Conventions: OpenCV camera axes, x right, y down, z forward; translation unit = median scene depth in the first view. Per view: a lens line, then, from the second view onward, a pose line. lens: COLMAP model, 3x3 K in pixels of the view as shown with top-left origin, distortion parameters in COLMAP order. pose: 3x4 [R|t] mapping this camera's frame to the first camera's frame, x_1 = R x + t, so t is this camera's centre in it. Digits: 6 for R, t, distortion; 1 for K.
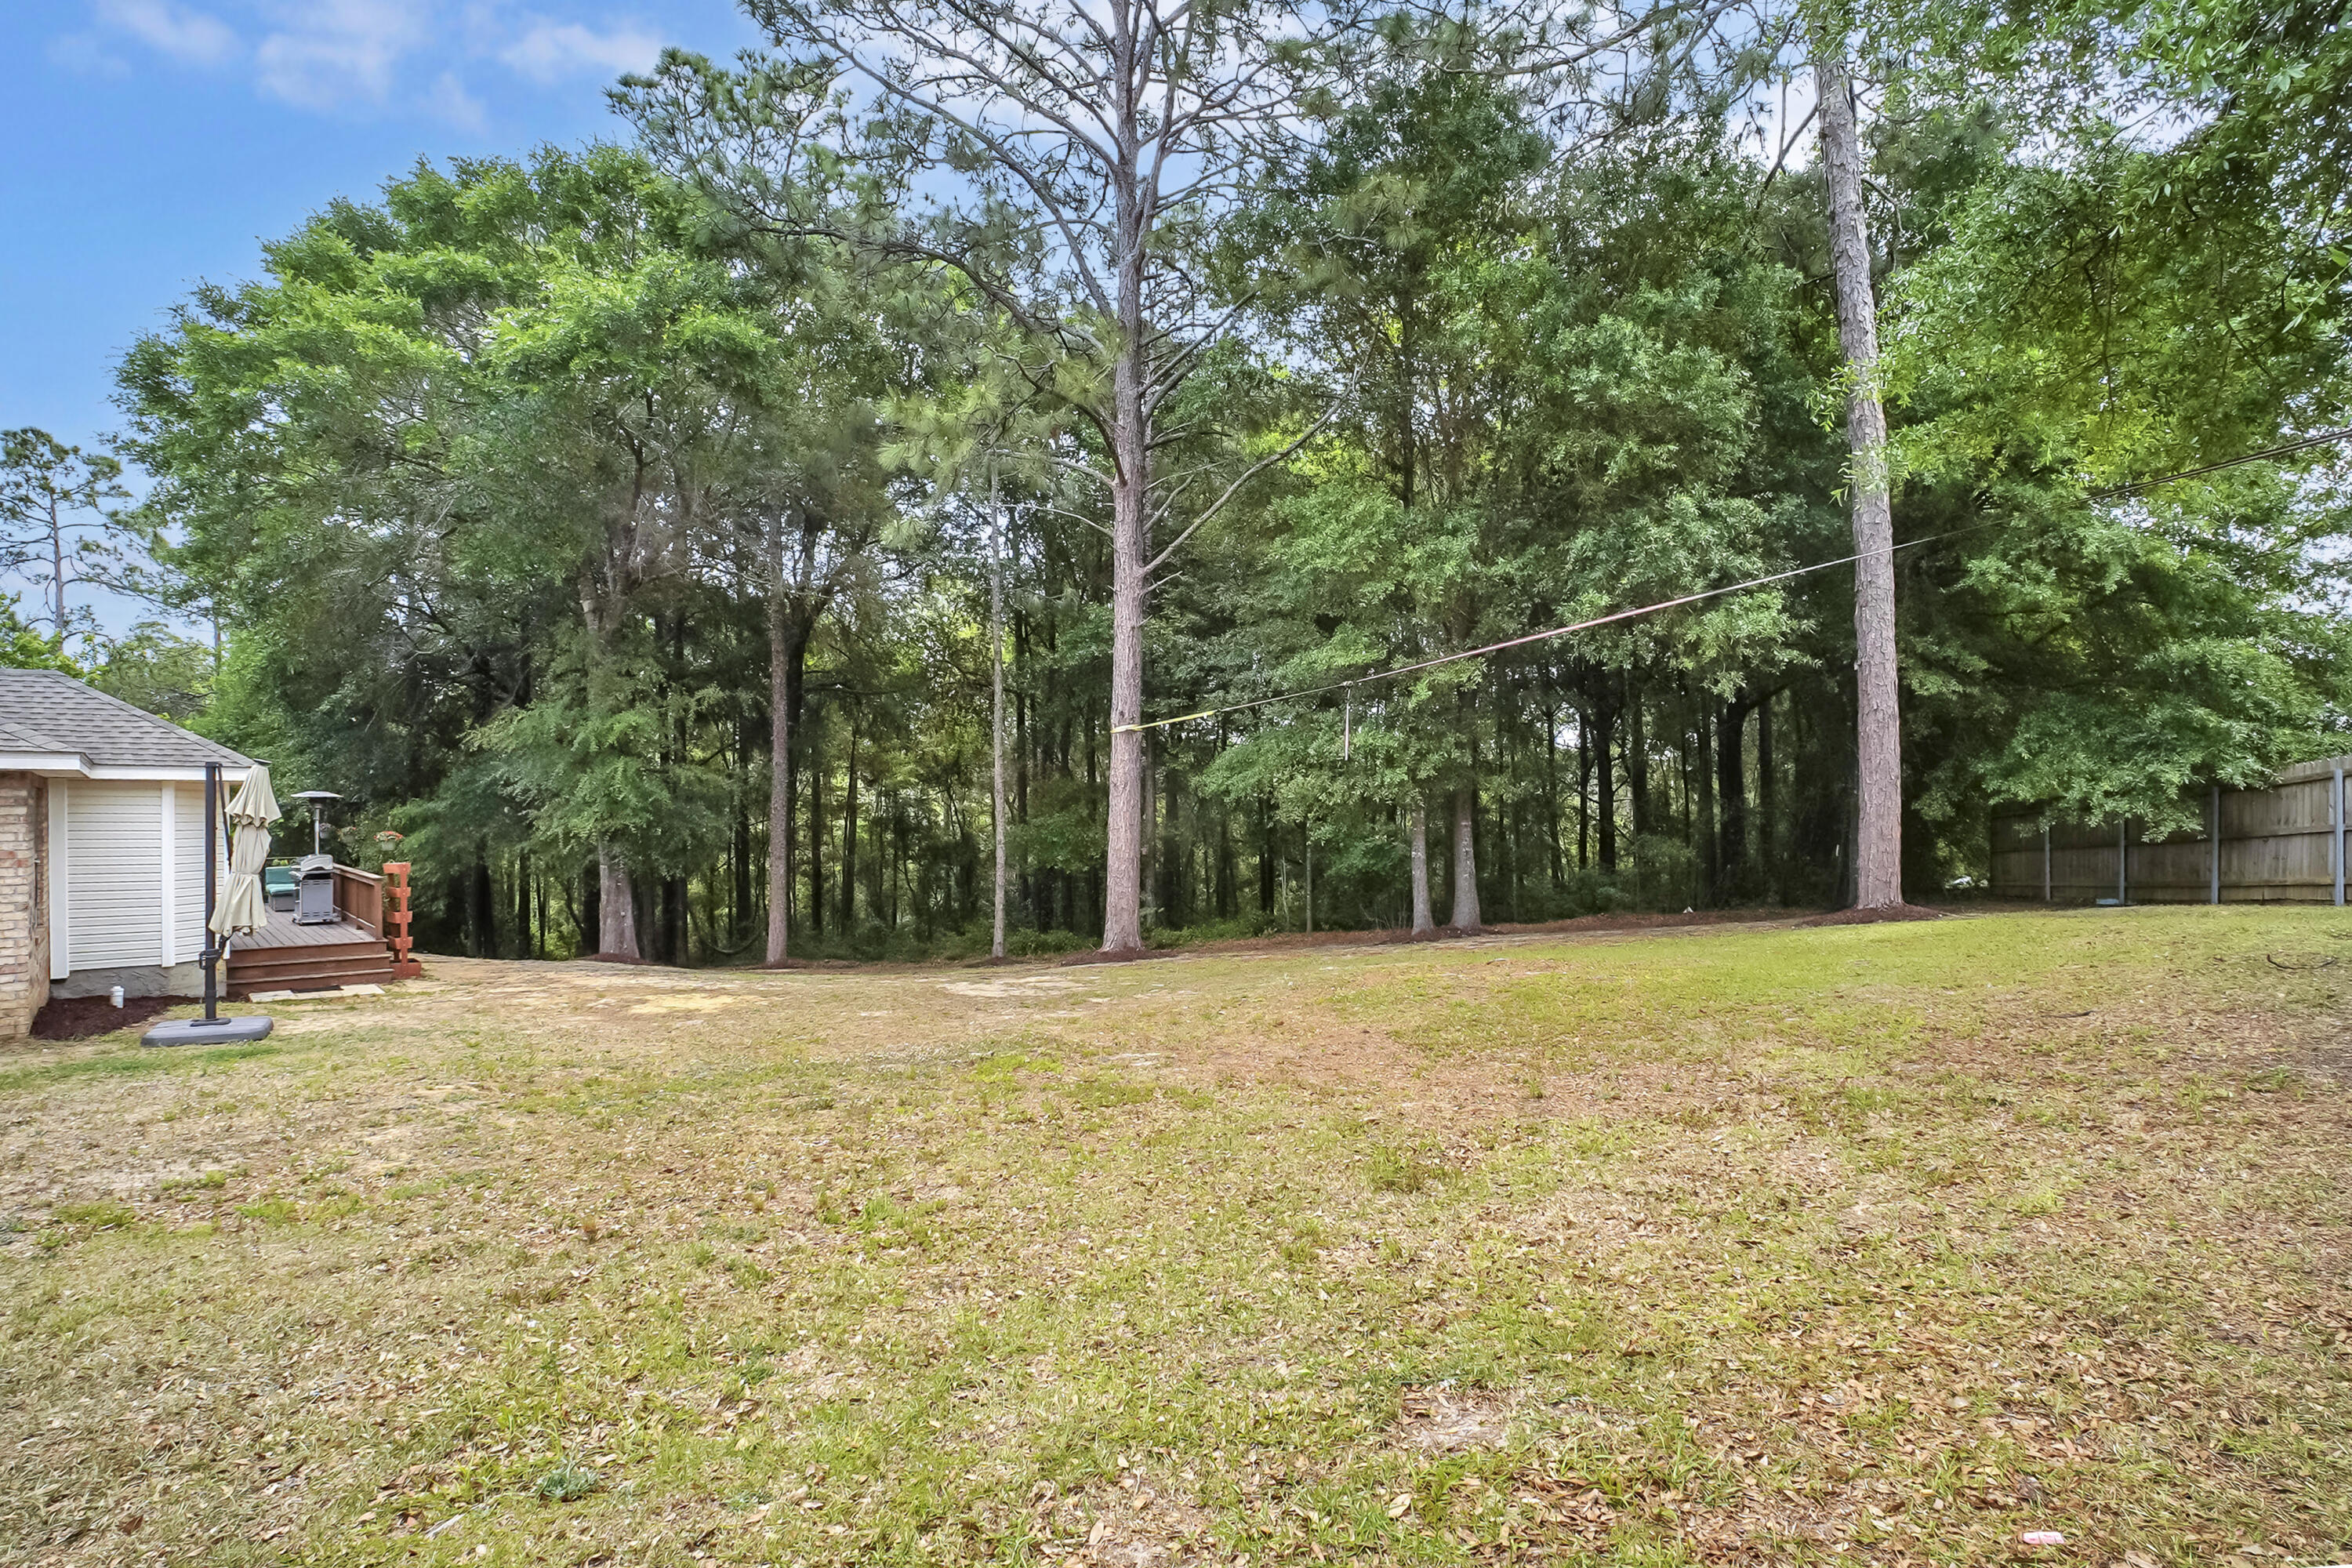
lens RADIAL K [[1342.9, 0, 1170.9], [0, 1342.9, 773.5], [0, 0, 1]] dist [-0.010500, -0.009111]
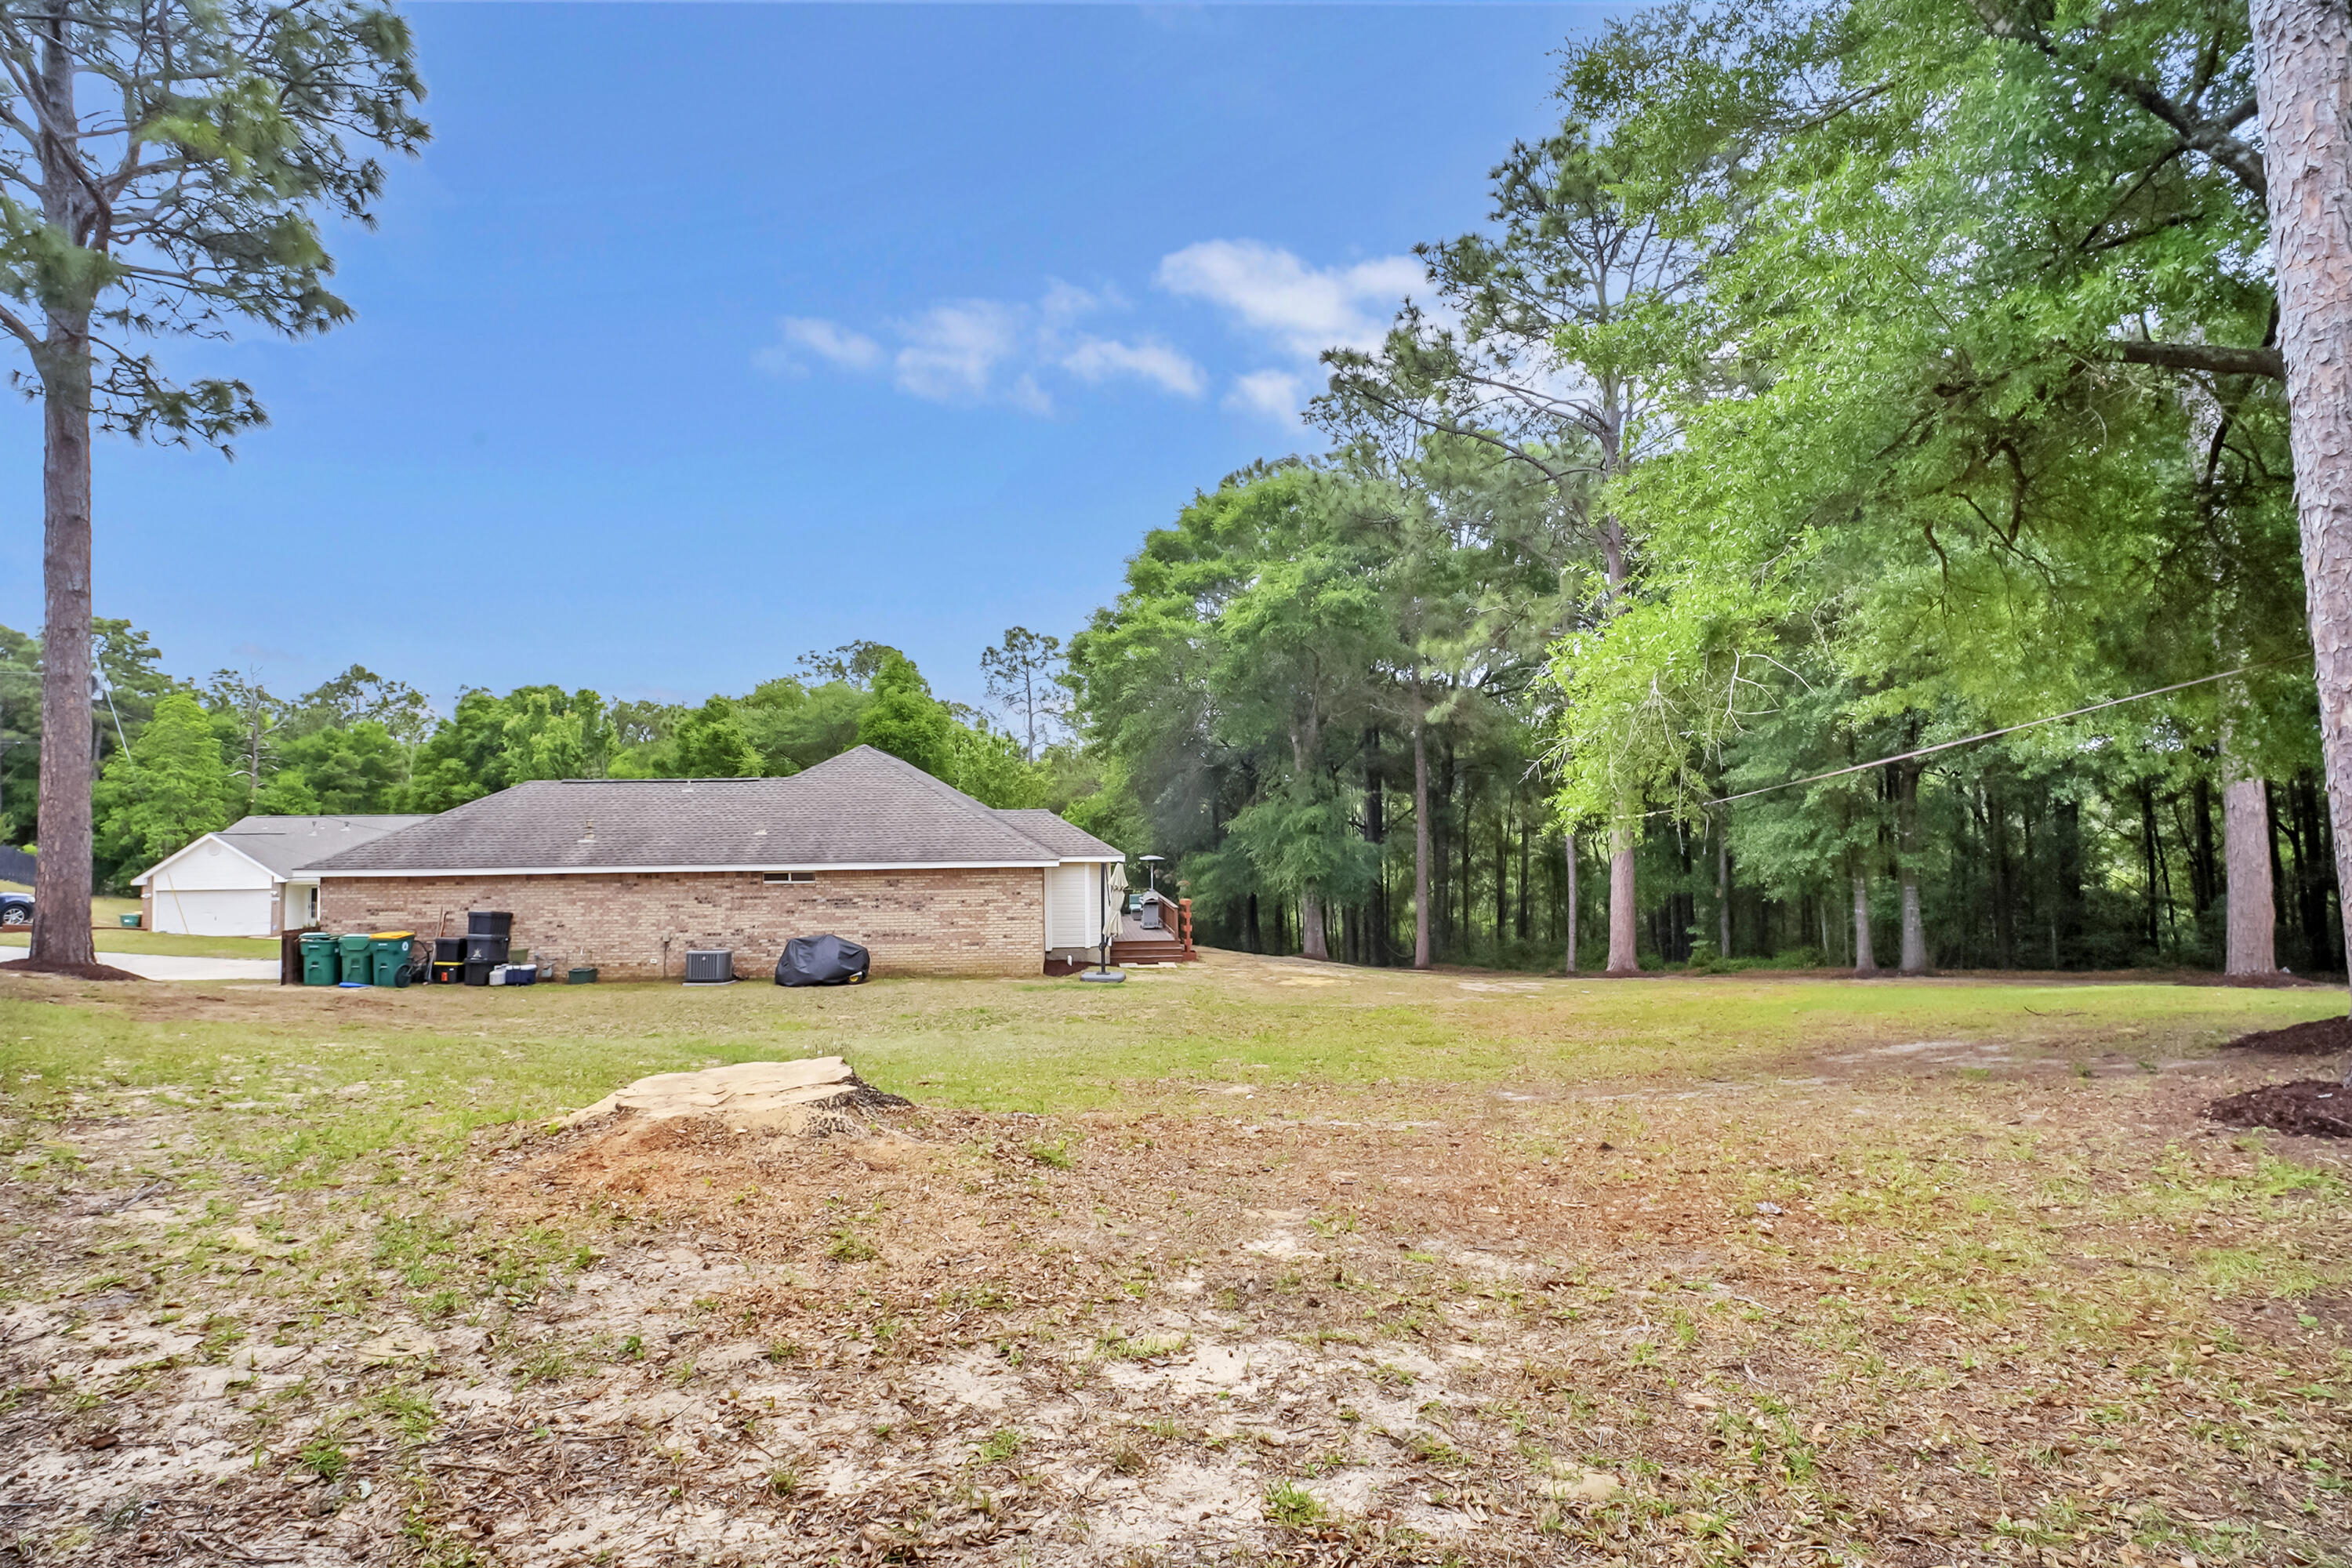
lens RADIAL K [[1247.6, 0, 1172.3], [0, 1247.6, 788.7], [0, 0, 1]] dist [0.006293, 0.004530]
pose [[0.838443, -0.016585, -0.544737, 0.343083], [0.014199, 0.999862, -0.008586, -0.069194], [0.544804, -0.000536, 0.838563, -0.456084]]
